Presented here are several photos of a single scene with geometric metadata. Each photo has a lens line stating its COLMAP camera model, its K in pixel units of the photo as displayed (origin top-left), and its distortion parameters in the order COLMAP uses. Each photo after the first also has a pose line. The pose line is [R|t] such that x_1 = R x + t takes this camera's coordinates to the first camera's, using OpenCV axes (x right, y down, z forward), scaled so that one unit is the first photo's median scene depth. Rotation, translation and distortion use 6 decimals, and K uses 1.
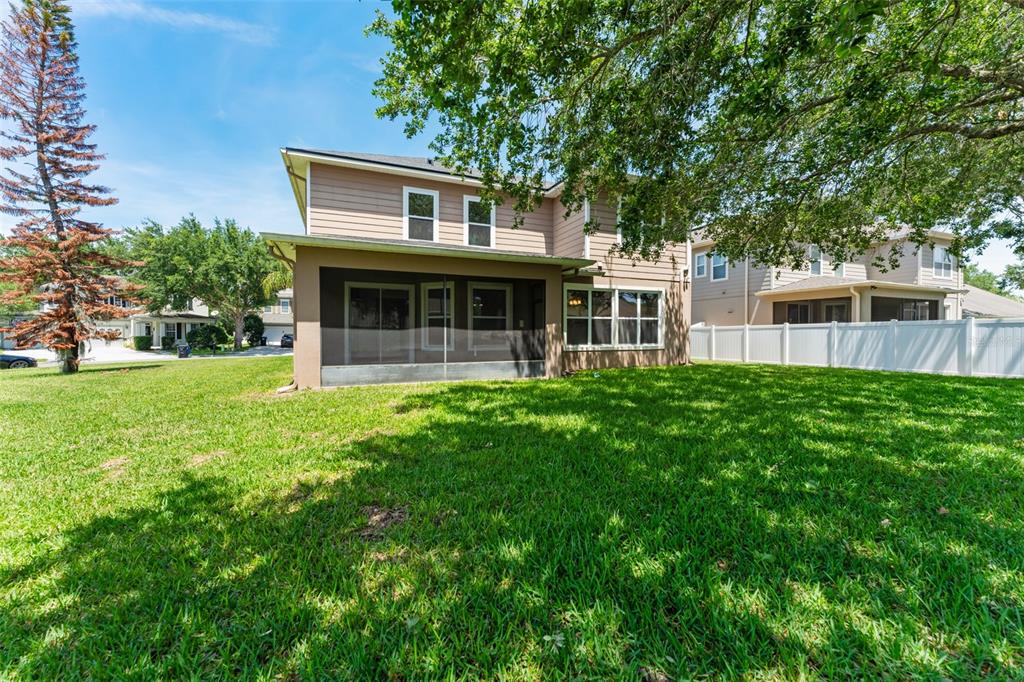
lens RADIAL K [[409.7, 0, 509.3], [0, 409.7, 336.5], [0, 0, 1]] dist [0.001136, 0.000150]
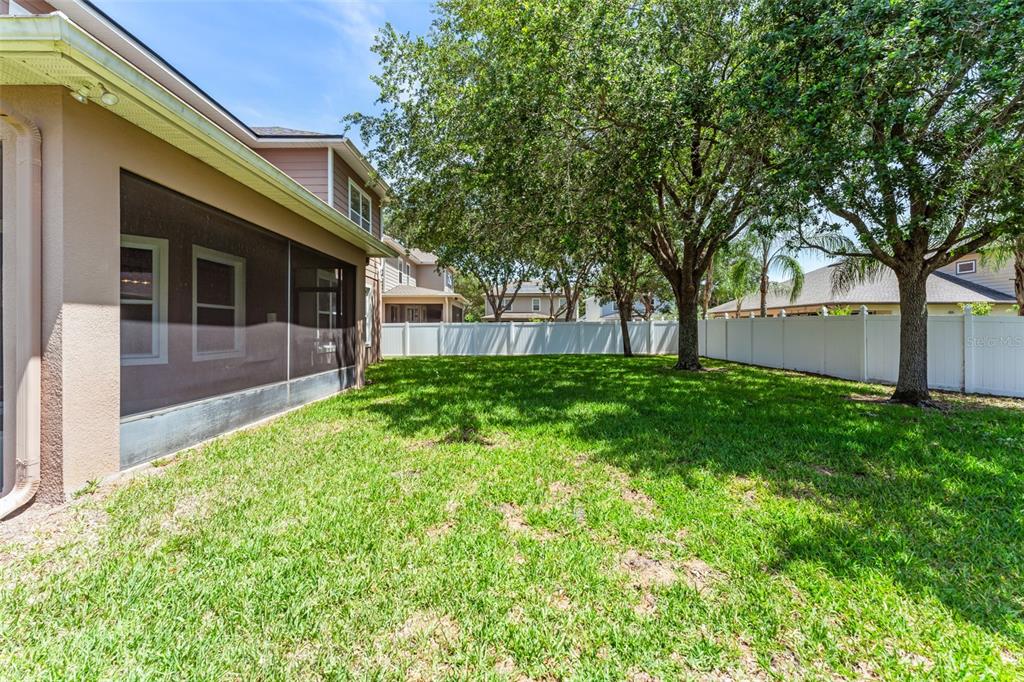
lens RADIAL K [[409.7, 0, 509.3], [0, 409.7, 336.5], [0, 0, 1]] dist [0.001136, 0.000150]
pose [[0.376709, -0.012898, 0.926242, -0.476466], [-0.002449, 0.999886, 0.014920, -0.010103], [-0.926328, -0.007889, 0.376634, 0.353736]]
